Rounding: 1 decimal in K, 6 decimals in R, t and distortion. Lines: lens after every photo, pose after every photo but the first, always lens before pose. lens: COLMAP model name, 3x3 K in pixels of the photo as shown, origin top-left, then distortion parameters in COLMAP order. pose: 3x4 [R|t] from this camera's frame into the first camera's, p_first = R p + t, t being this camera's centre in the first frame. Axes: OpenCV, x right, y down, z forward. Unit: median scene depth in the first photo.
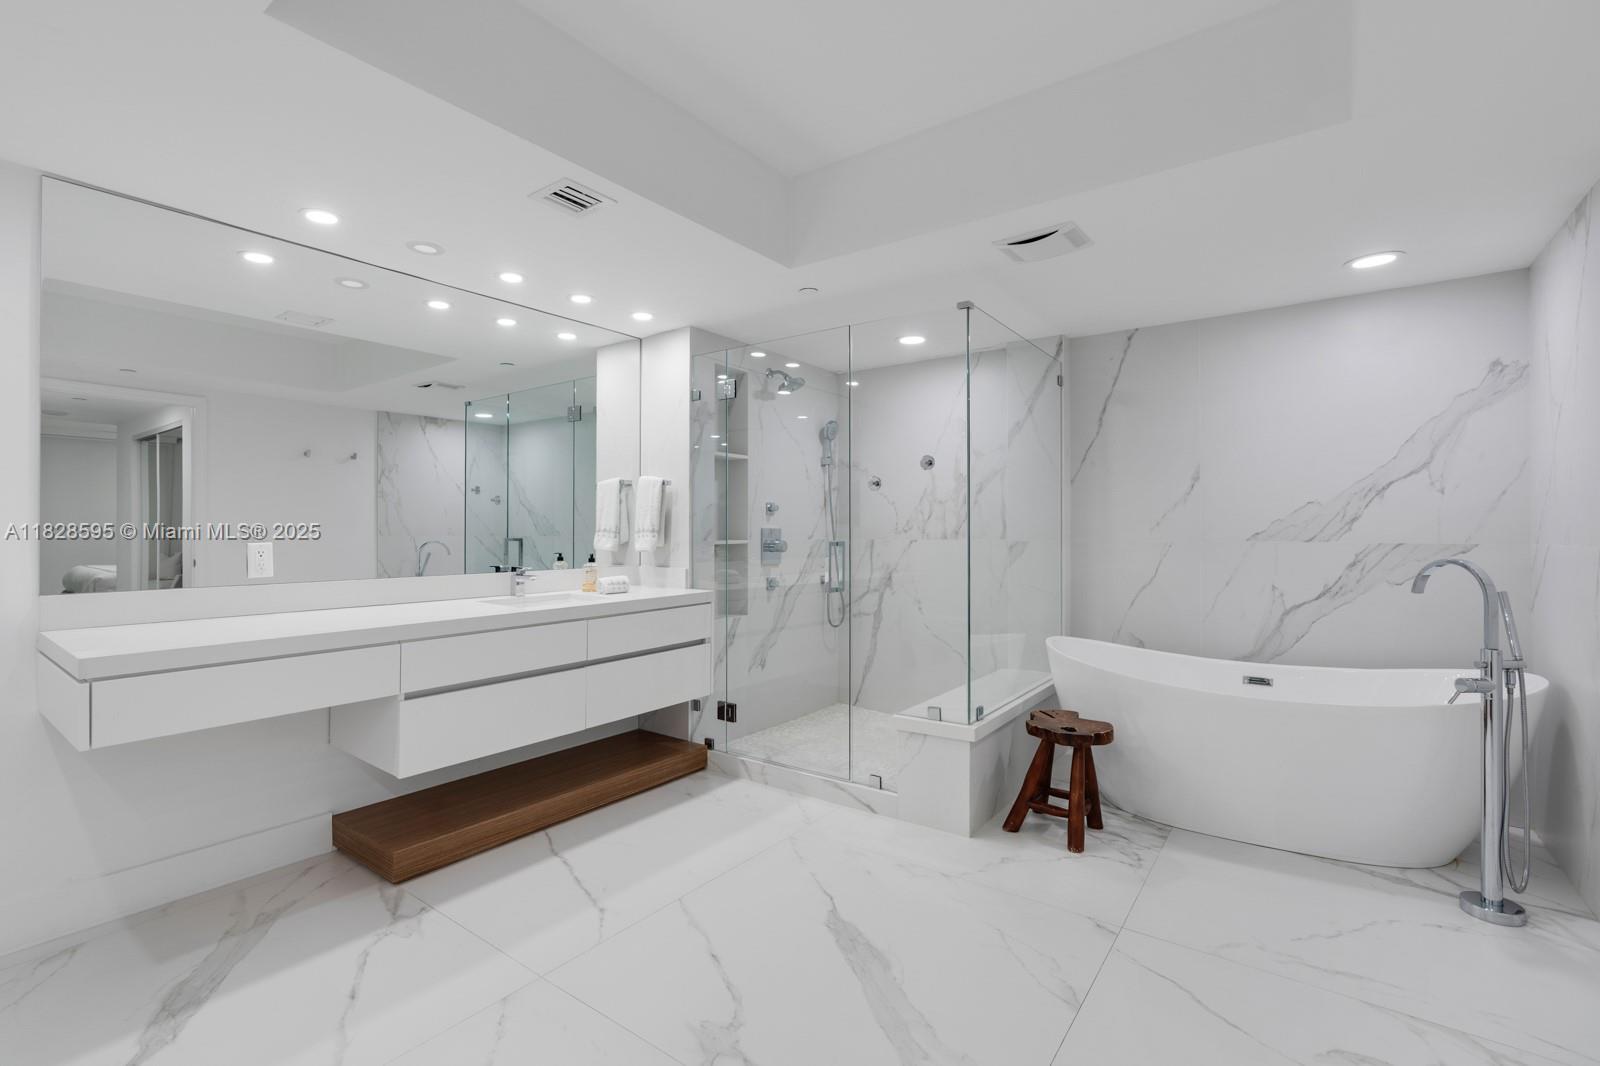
lens RADIAL K [[714.4, 0, 776.7], [0, 714.4, 529.2], [0, 0, 1]] dist [-0.003413, 0.000830]
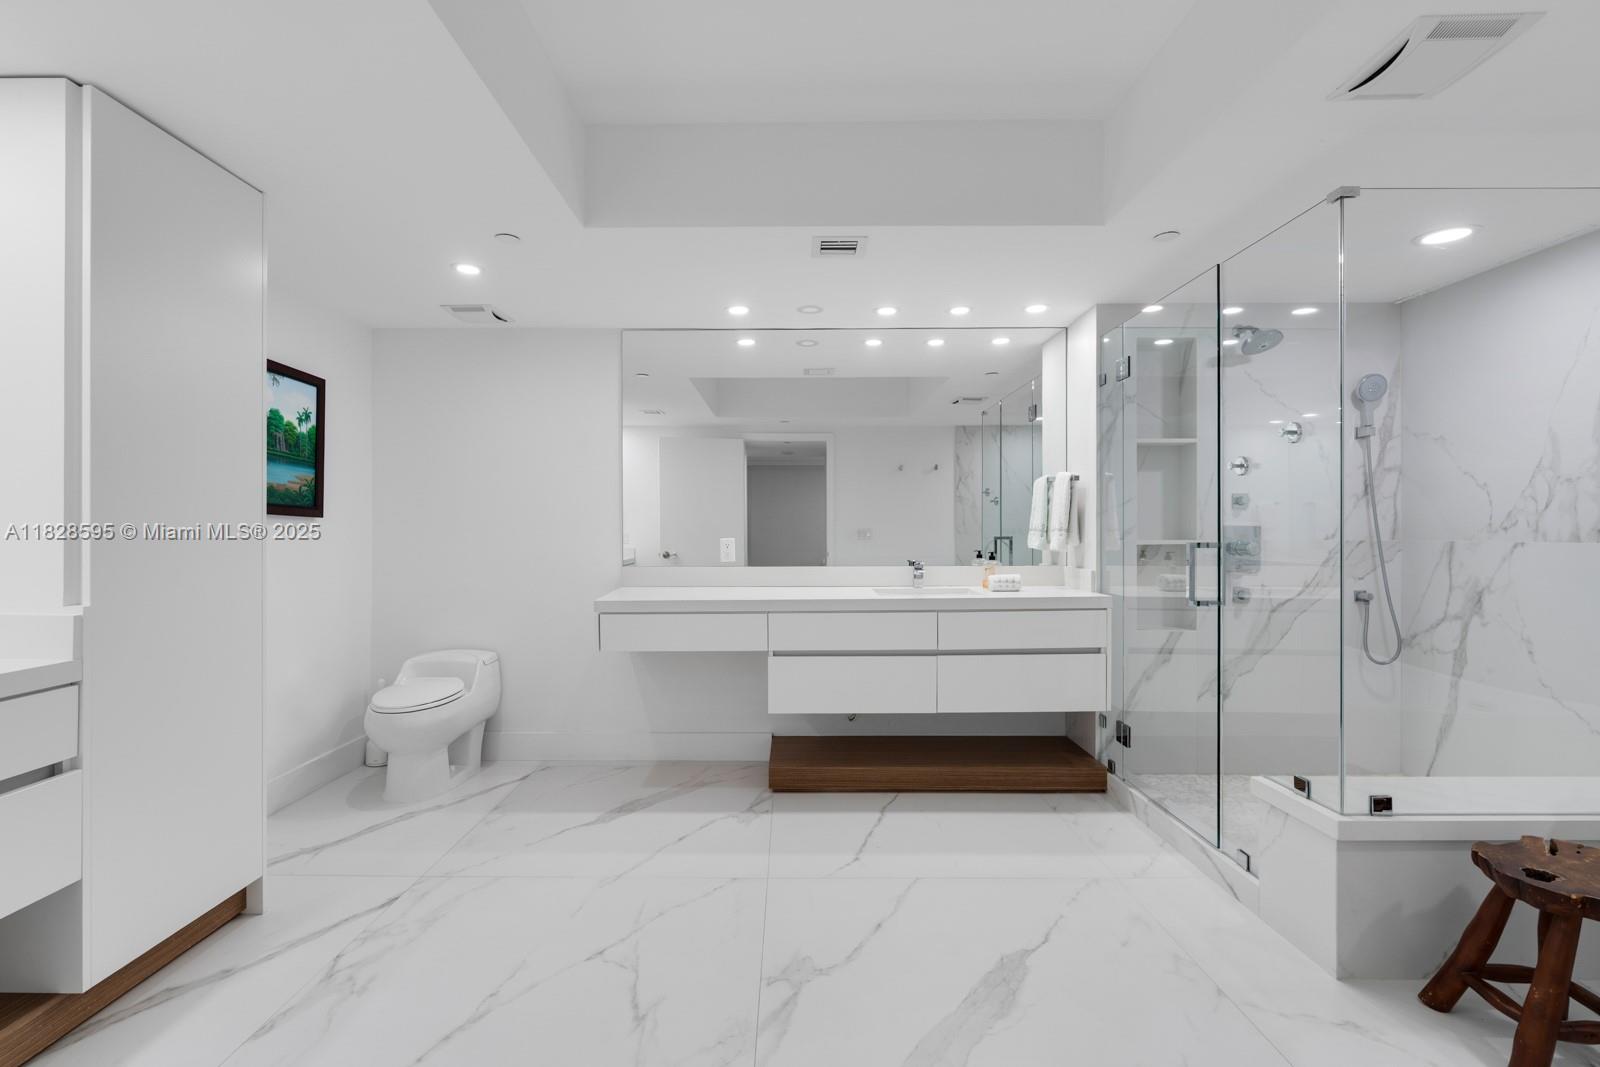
lens RADIAL K [[714.4, 0, 776.7], [0, 714.4, 529.7], [0, 0, 1]] dist [-0.003413, 0.000830]
pose [[0.608309, -0.002218, -0.793697, 0.366686], [0.004198, 0.999991, 0.000422, 0.000835], [0.793689, -0.003589, 0.608313, 0.123878]]
